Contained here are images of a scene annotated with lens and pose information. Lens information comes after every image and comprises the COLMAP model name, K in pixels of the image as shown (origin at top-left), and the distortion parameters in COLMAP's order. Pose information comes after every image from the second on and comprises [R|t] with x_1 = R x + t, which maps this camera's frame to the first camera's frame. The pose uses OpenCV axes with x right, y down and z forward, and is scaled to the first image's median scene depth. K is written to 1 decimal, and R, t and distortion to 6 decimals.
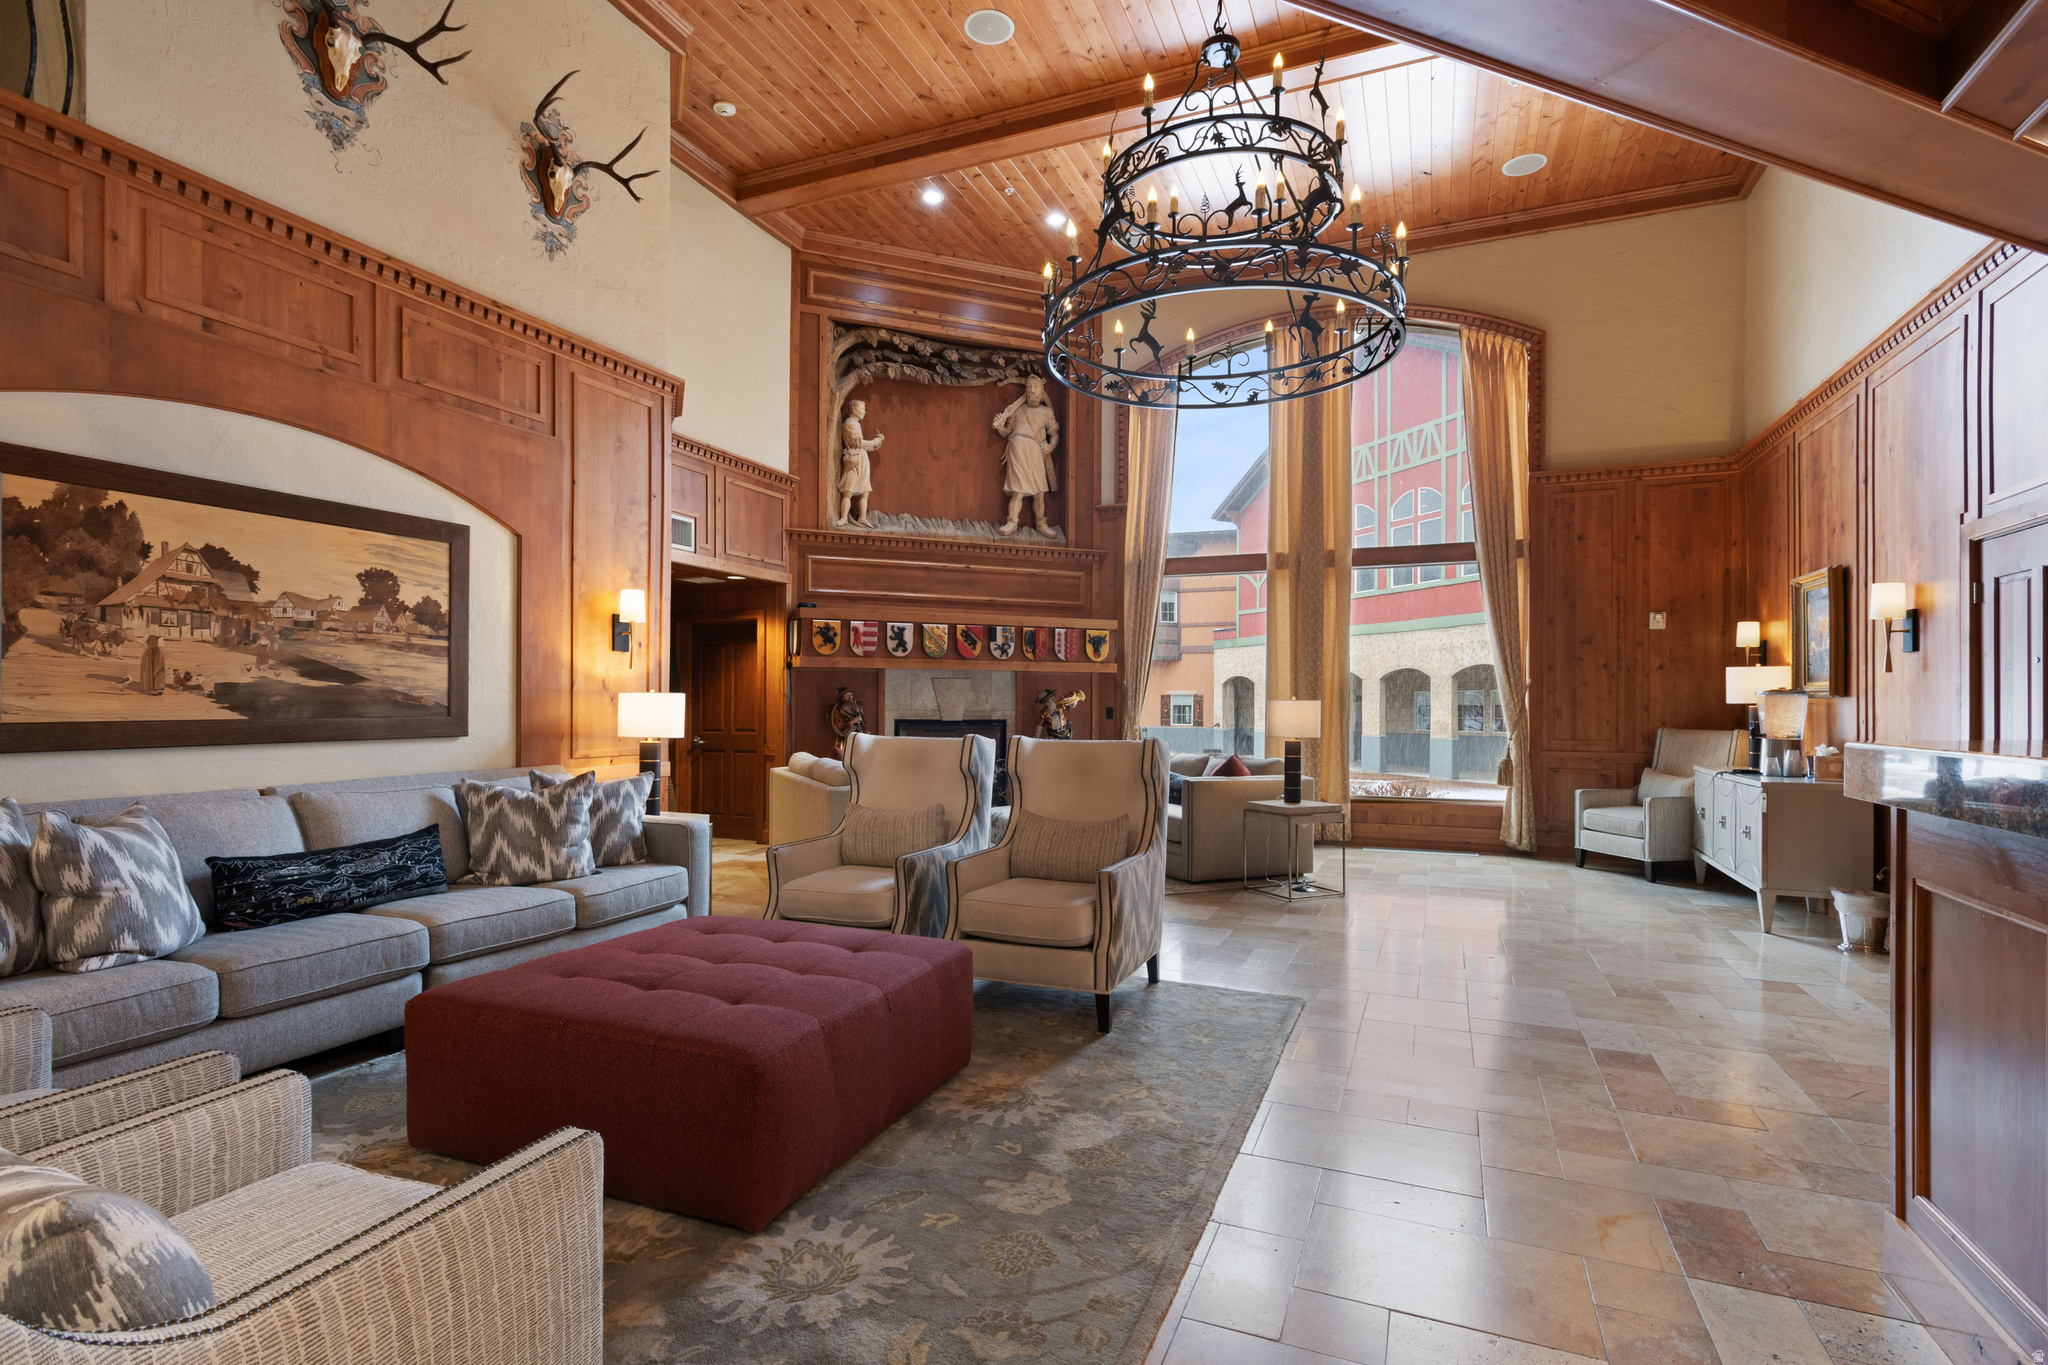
lens RADIAL K [[983.5, 0, 1021.6], [0, 983.5, 687.9], [0, 0, 1]] dist [0.000035, 0.000009]
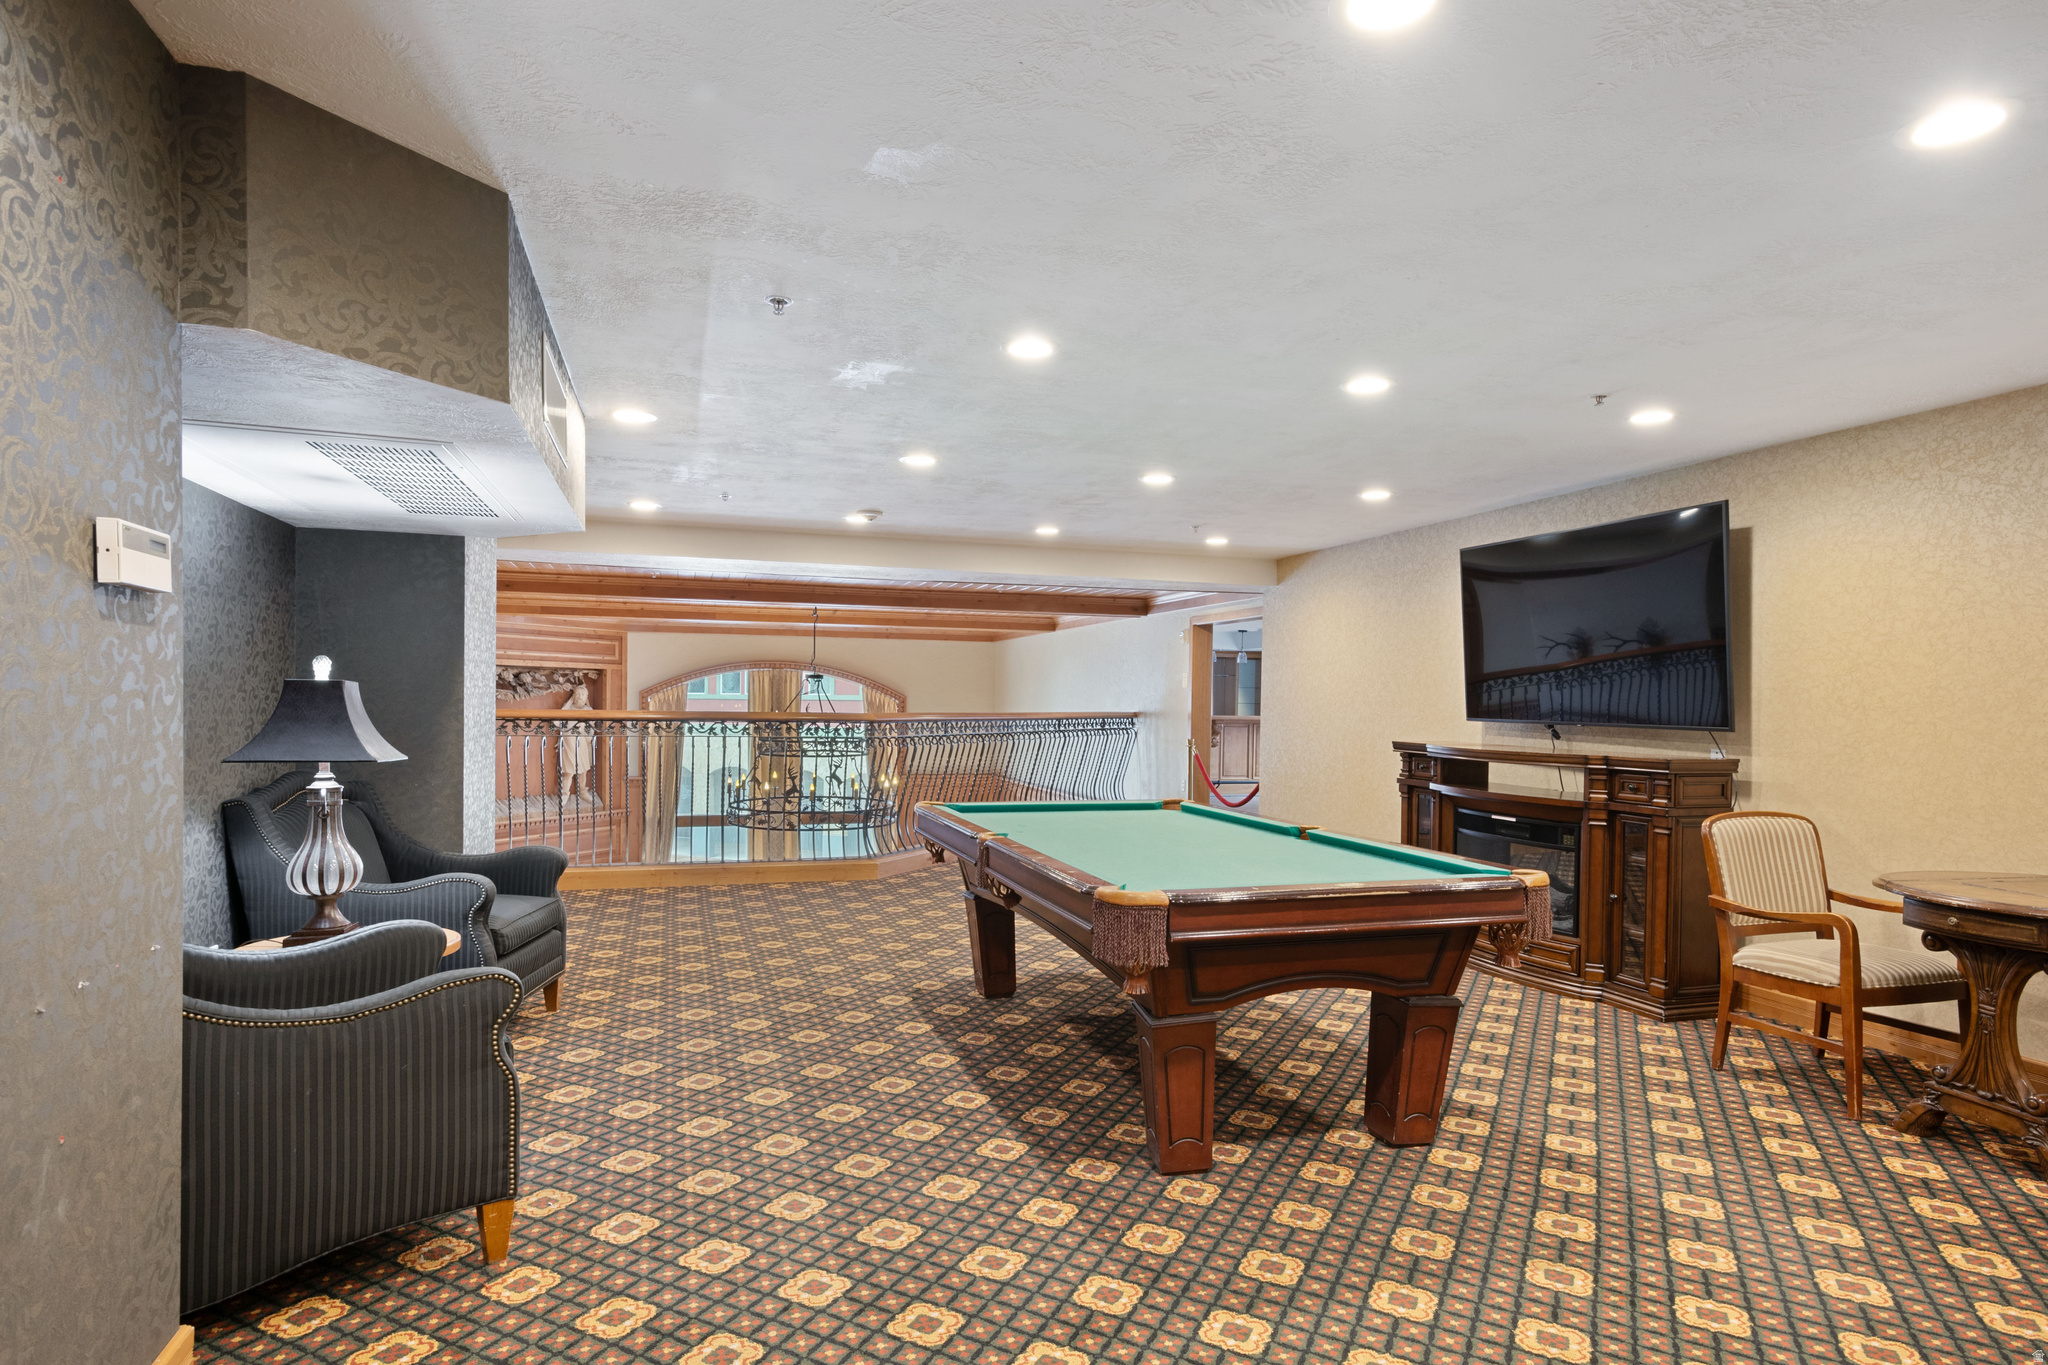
lens RADIAL K [[1168.2, 0, 1025.8], [0, 1168.2, 690.3], [0, 0, 1]] dist [0.000578, 0.000026]
pose [[0.770776, -0.001635, 0.637105, -0.555743], [-0.004203, 0.999962, 0.007652, -0.336024], [-0.637093, -0.008575, 0.770739, -0.643761]]
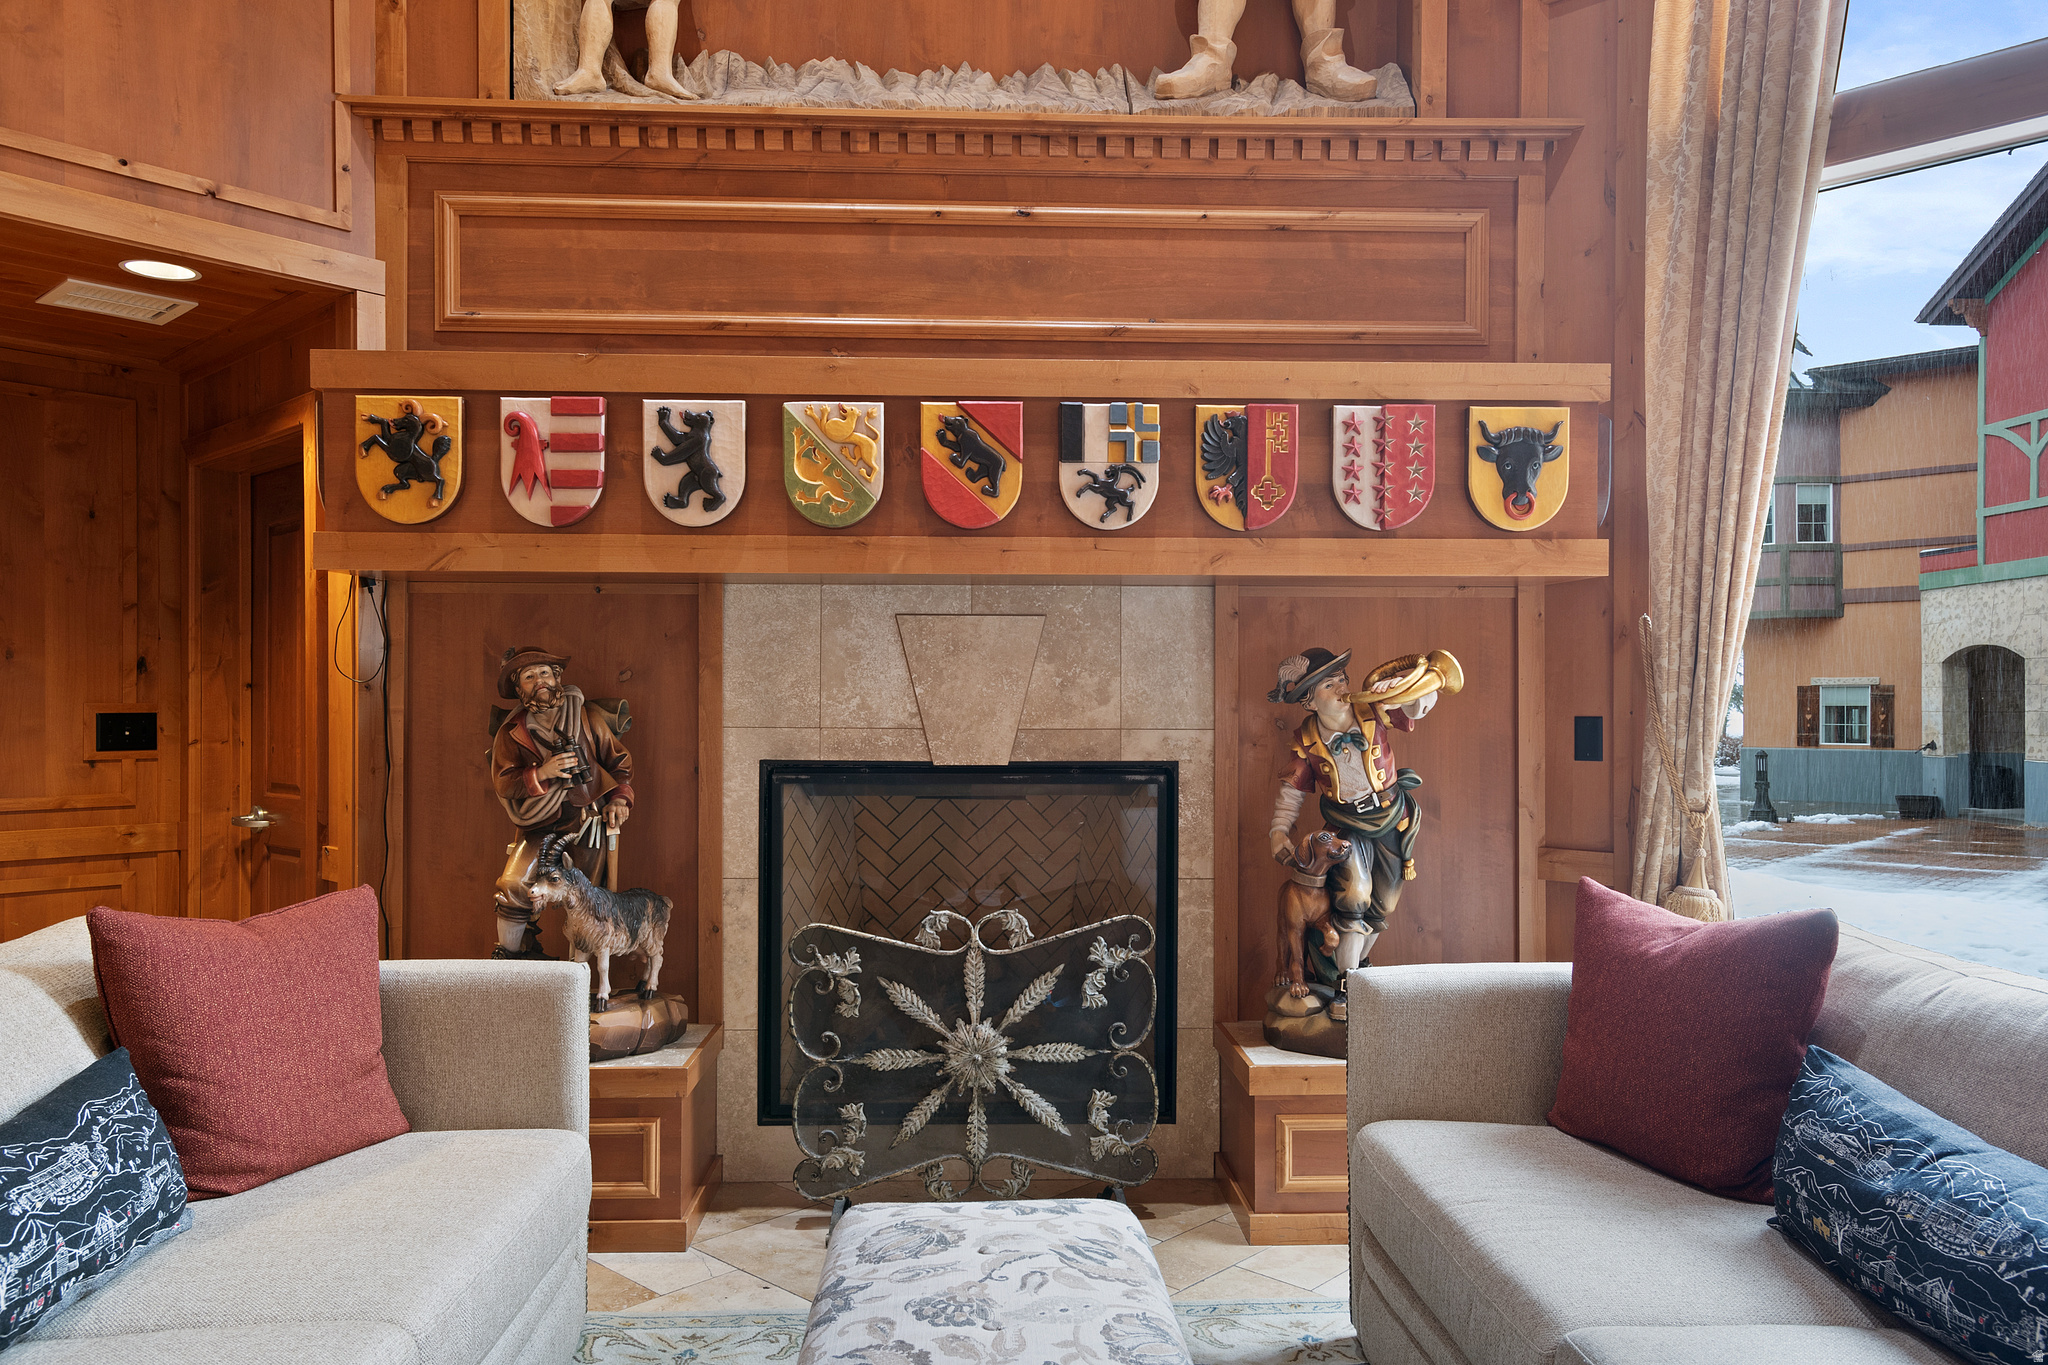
lens RADIAL K [[1467.2, 0, 1023.3], [0, 1467.2, 700.1], [0, 0, 1]] dist [0.045251, 0.003074]
pose [[0.943065, -0.007030, -0.332535, 0.082849], [0.010894, 0.999893, 0.009757, 0.010675], [0.332431, -0.012824, 0.943040, 0.608948]]
